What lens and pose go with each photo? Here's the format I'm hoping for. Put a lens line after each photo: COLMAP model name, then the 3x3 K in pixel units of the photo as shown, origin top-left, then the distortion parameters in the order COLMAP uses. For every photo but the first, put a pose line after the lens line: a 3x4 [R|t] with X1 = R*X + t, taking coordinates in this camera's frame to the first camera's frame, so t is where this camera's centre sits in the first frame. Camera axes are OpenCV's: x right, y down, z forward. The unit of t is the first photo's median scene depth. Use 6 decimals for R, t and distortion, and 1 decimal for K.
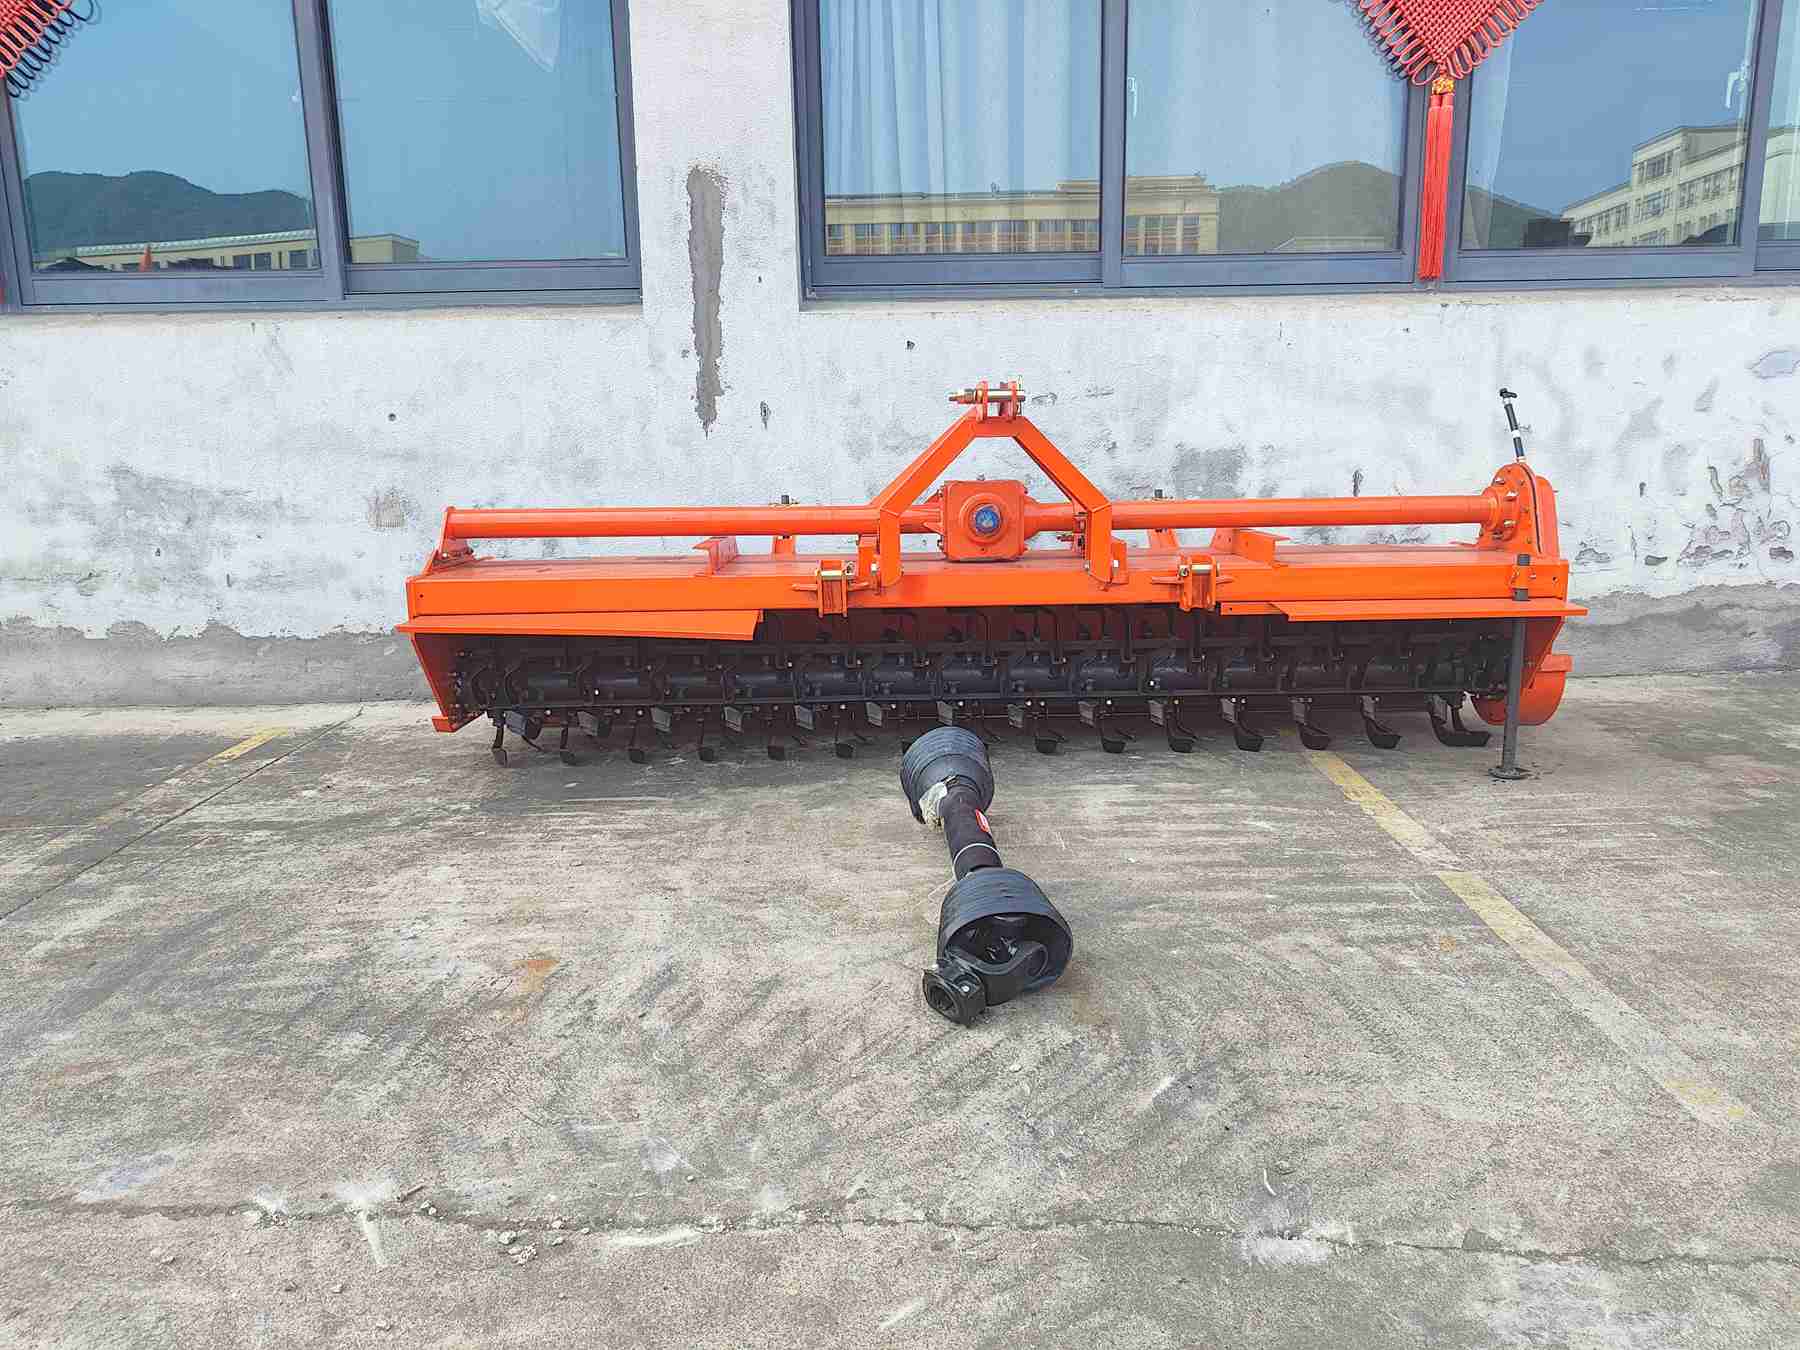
lens RADIAL K [[1254.2, 0, 919.3], [0, 1254.2, 672.5], [0, 0, 1]] dist [0.006947, -0.008444]
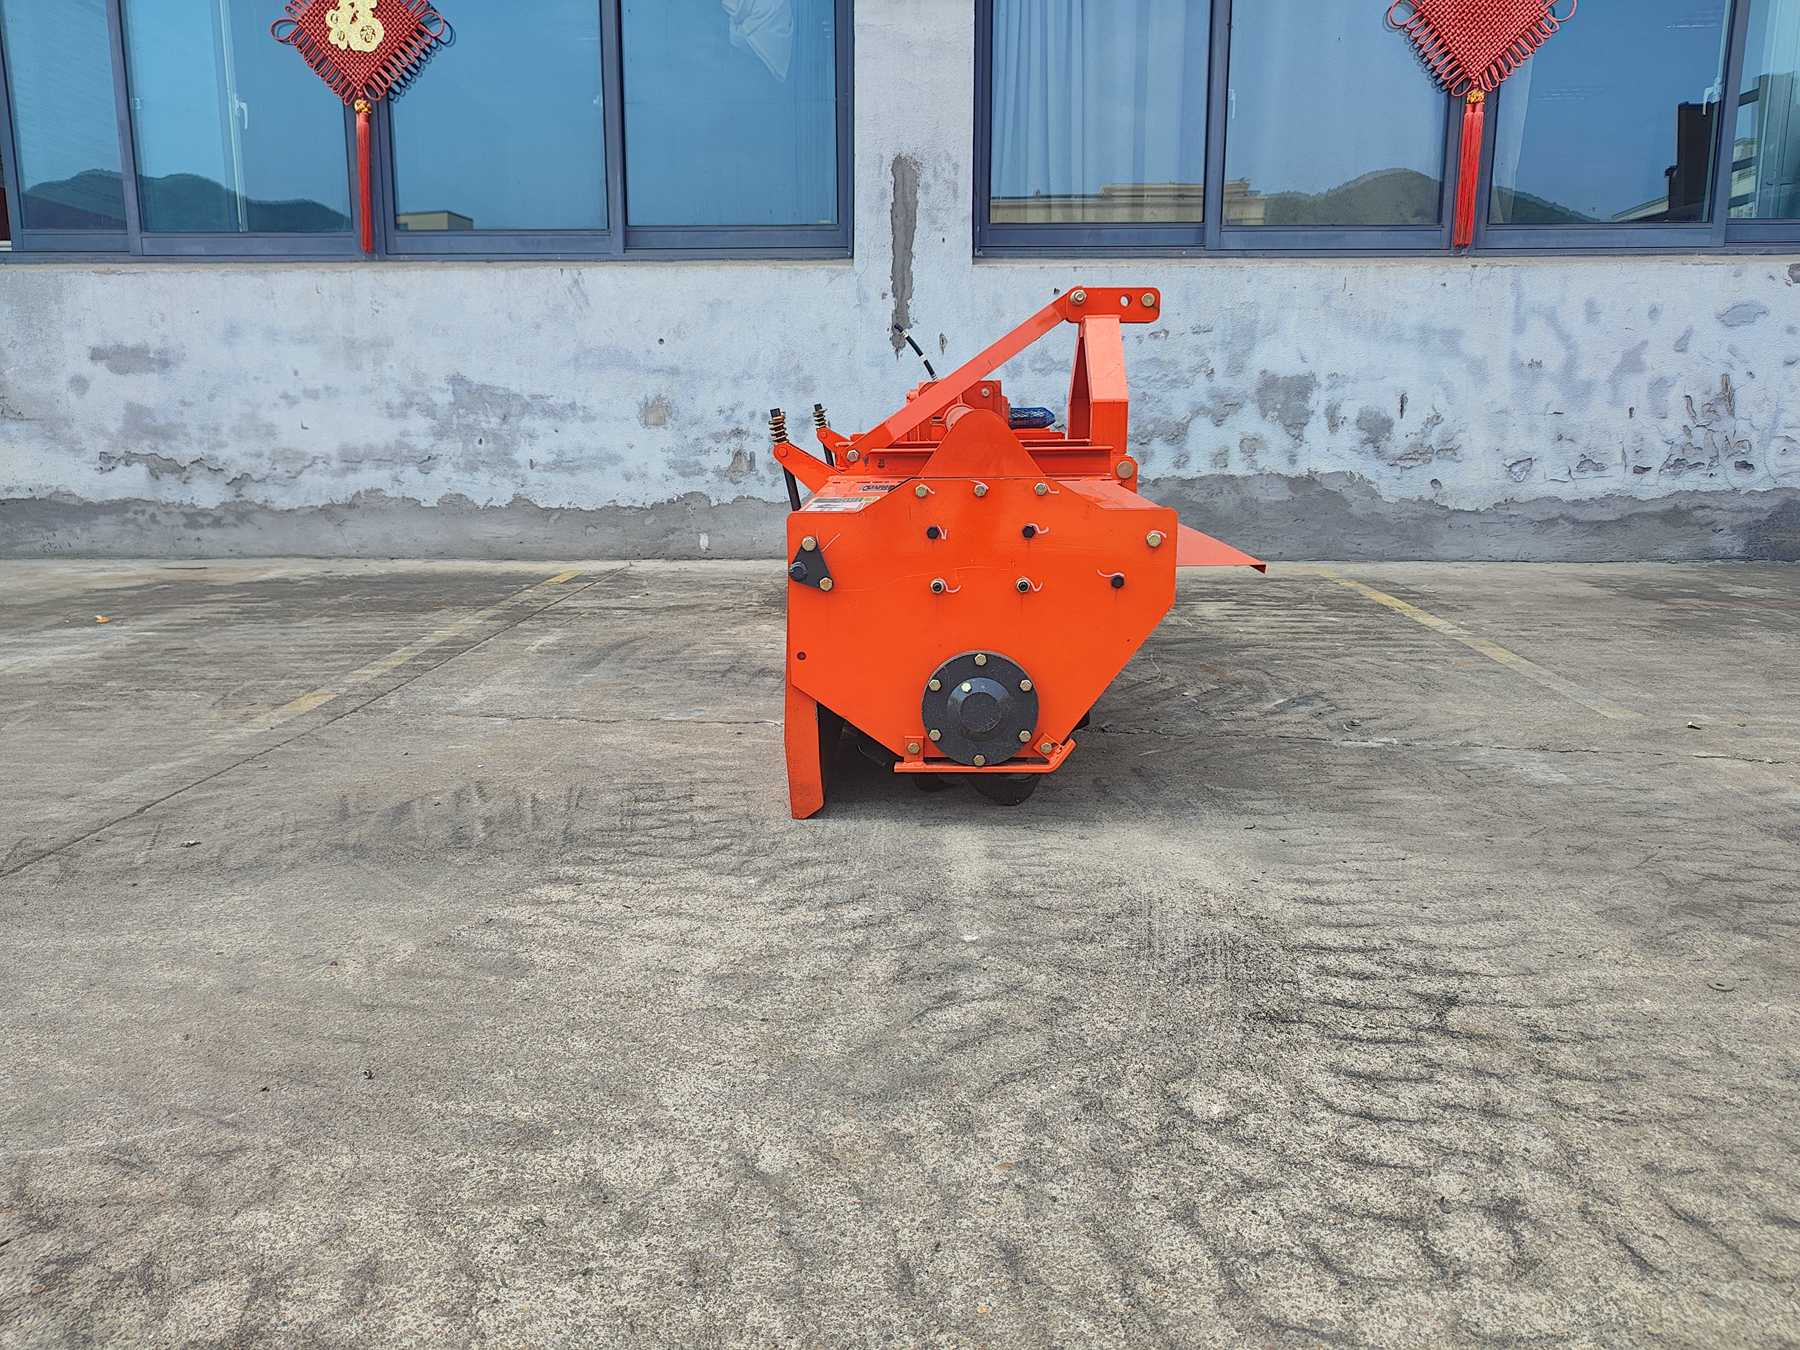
lens RADIAL K [[1254.2, 0, 901.6], [0, 1254.2, 656.8], [0, 0, 1]] dist [0.006947, -0.008444]
pose [[0.998781, 0.024341, -0.042944, -0.102111], [-0.025248, 0.999466, -0.020726, 0.148813], [0.042416, 0.021785, 0.998862, -0.299622]]
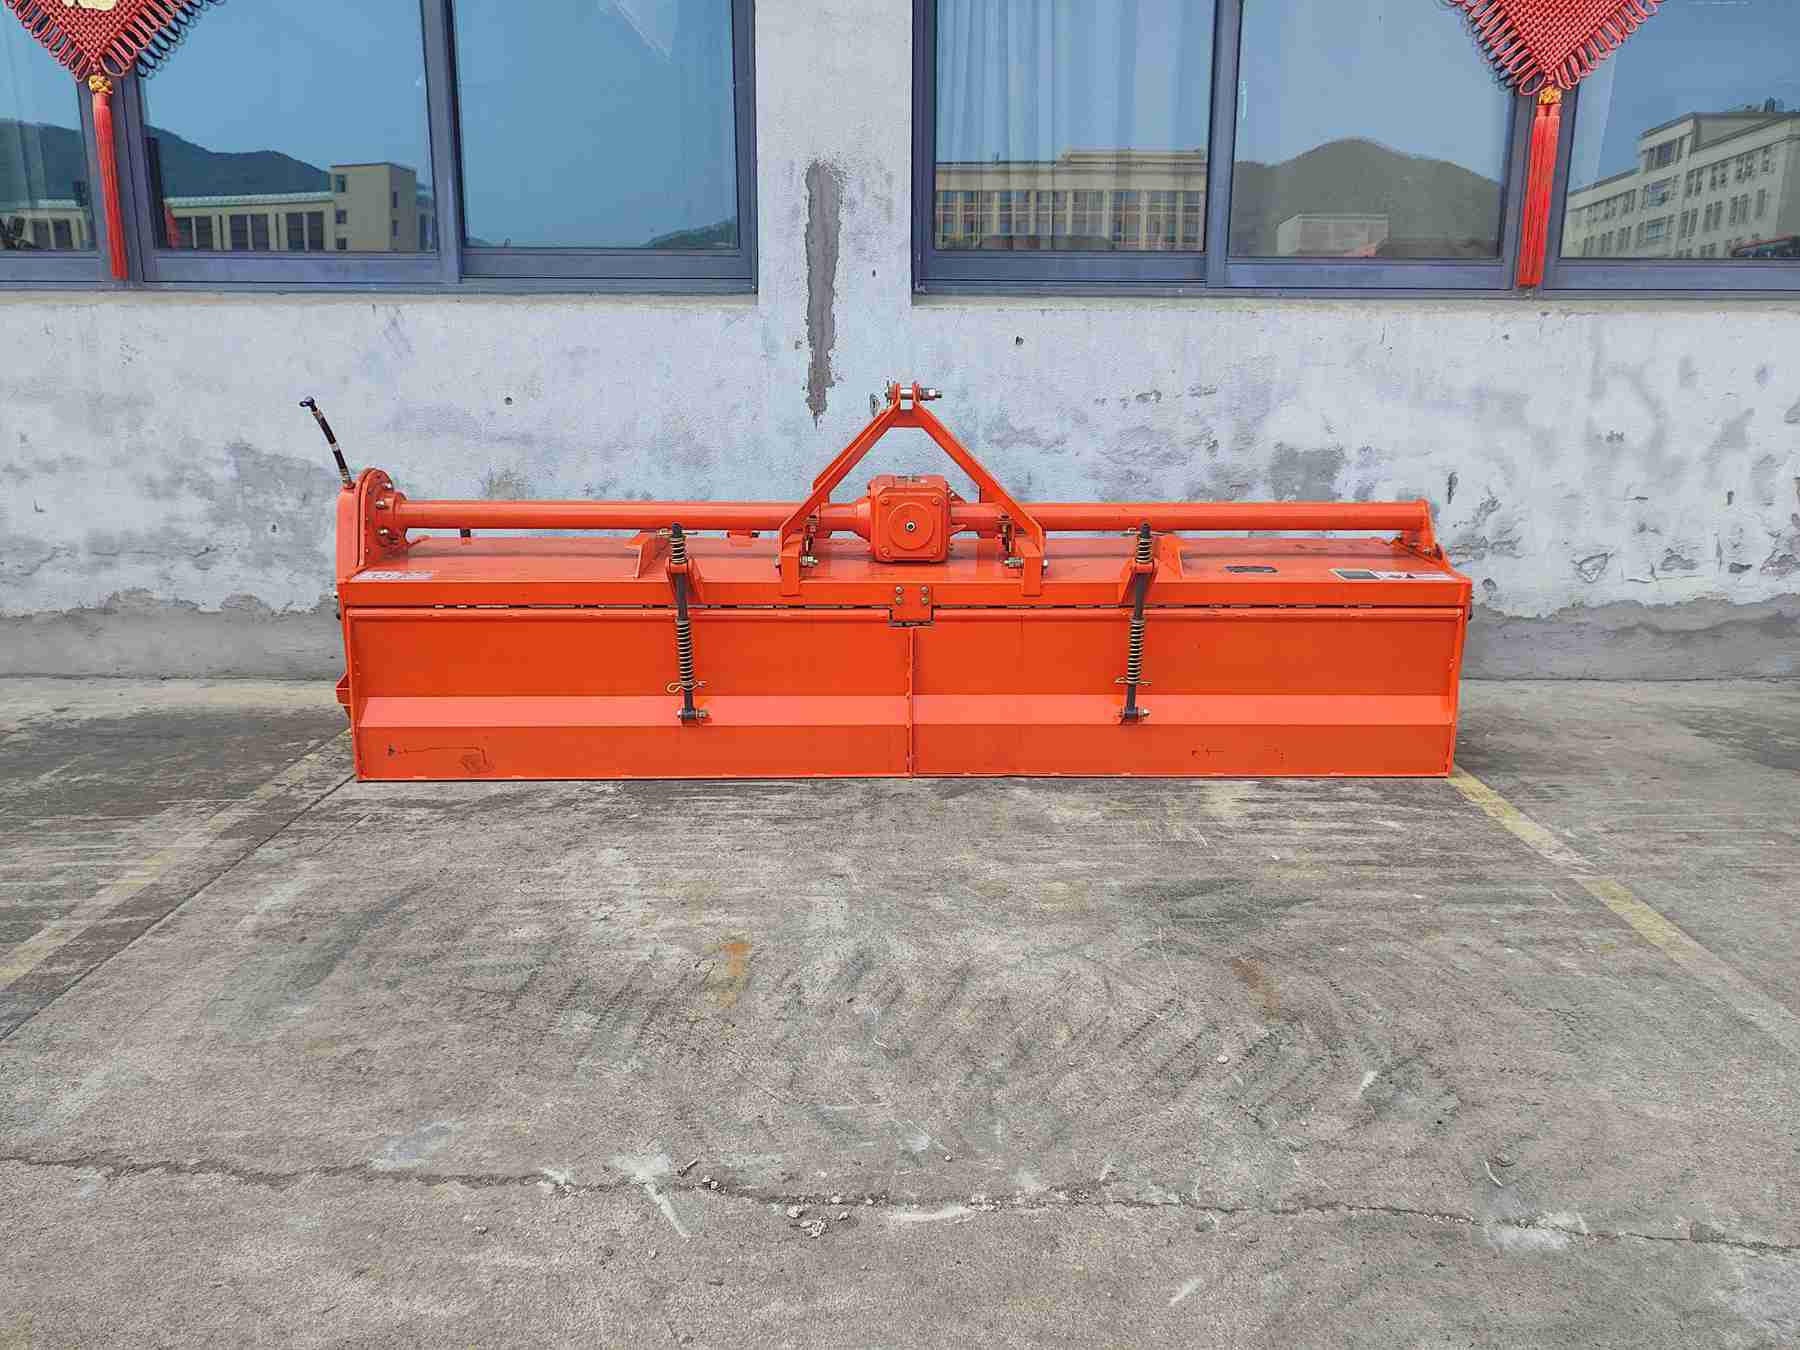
lens RADIAL K [[1254.2, 0, 916.9], [0, 1254.2, 669.2], [0, 0, 1]] dist [0.006947, -0.008444]
pose [[0.999763, 0.021546, 0.003116, -0.087057], [-0.021601, 0.999591, 0.018721, -0.012149], [-0.002712, -0.018784, 0.999820, -0.021732]]
